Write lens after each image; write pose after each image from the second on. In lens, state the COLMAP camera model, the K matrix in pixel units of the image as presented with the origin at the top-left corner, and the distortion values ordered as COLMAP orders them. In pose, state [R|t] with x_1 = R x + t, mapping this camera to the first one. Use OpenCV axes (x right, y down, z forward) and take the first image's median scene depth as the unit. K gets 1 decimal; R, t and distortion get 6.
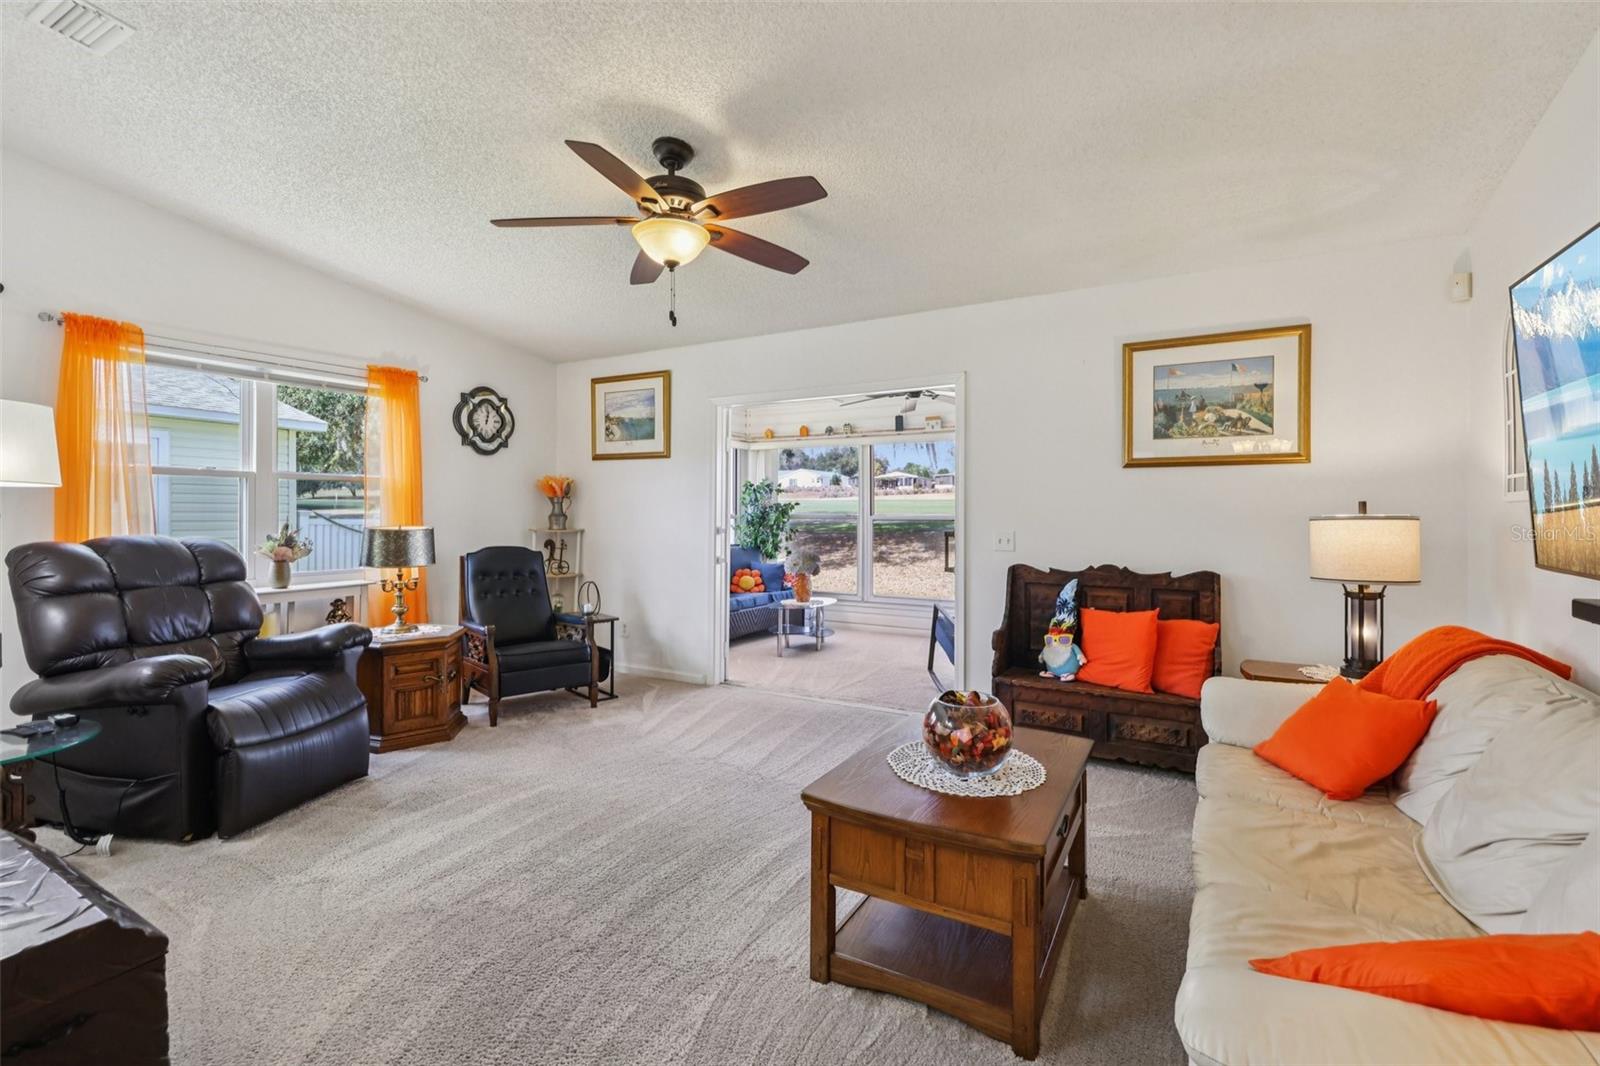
lens RADIAL K [[713.6, 0, 812.9], [0, 713.6, 526.6], [0, 0, 1]] dist [0.002961, 0.000417]
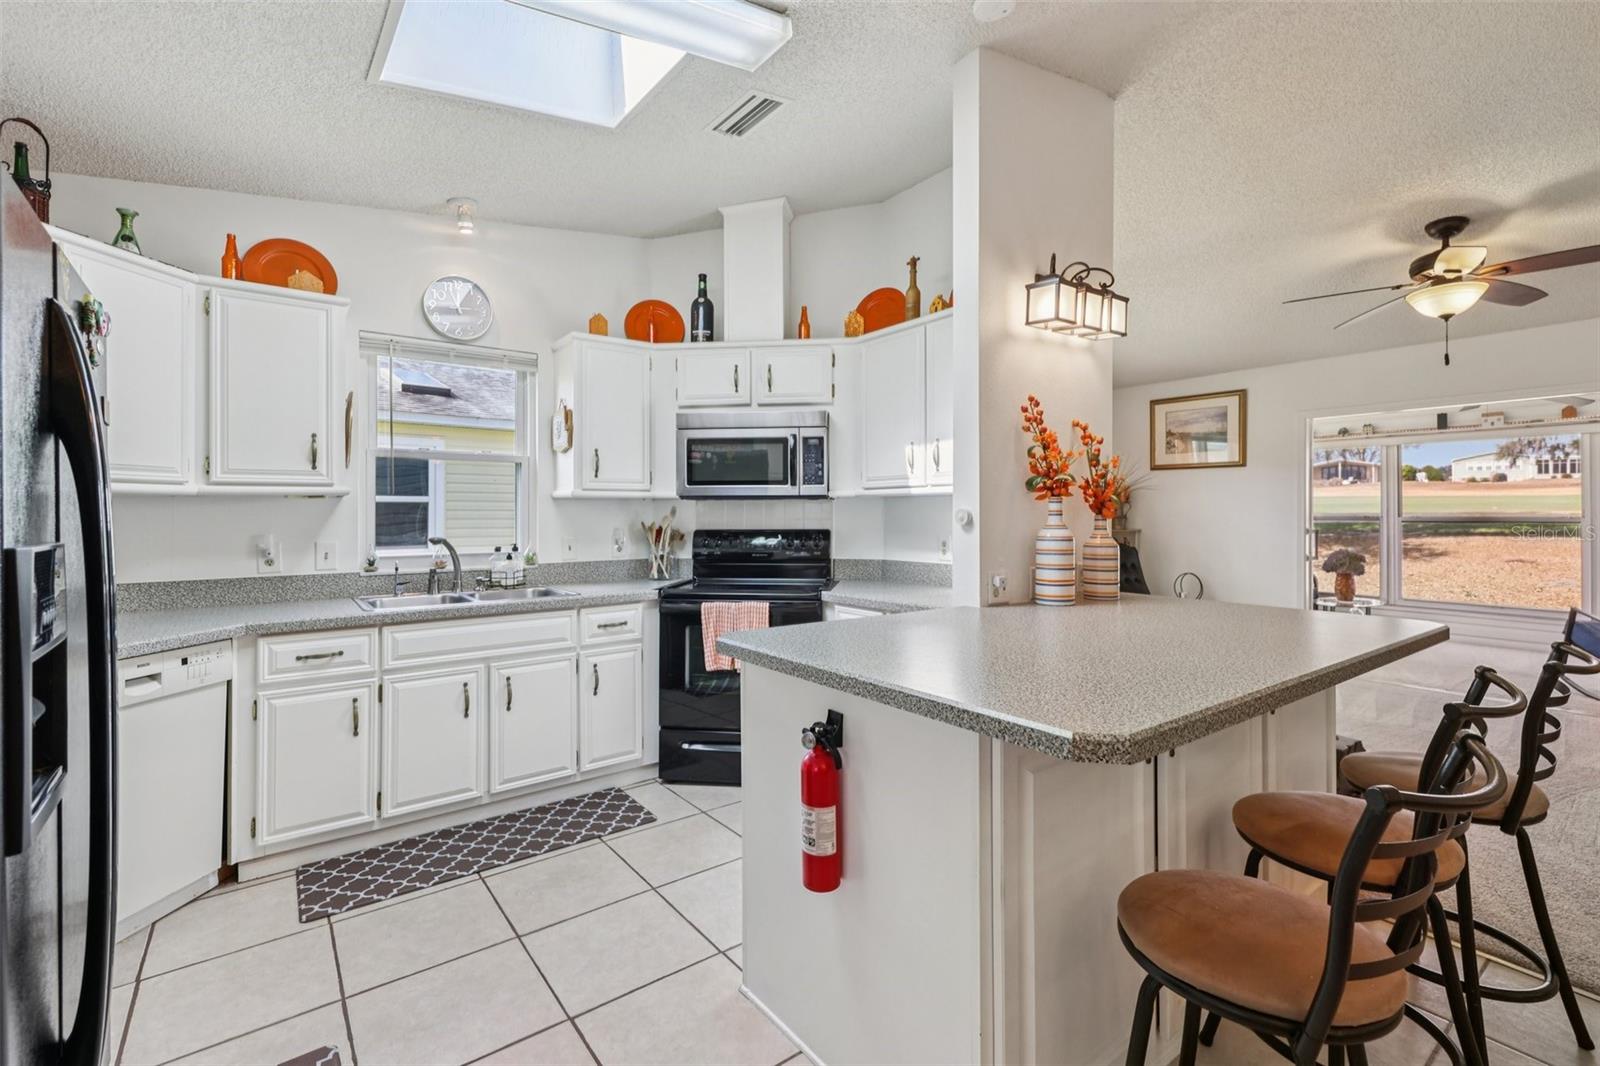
lens RADIAL K [[713.6, 0, 792.4], [0, 713.6, 510.5], [0, 0, 1]] dist [0.002961, 0.000417]
pose [[0.918608, -0.005497, -0.395131, -0.388702], [-0.003519, 0.999750, -0.022088, 0.000694], [0.395153, 0.021681, 0.918359, -0.300832]]
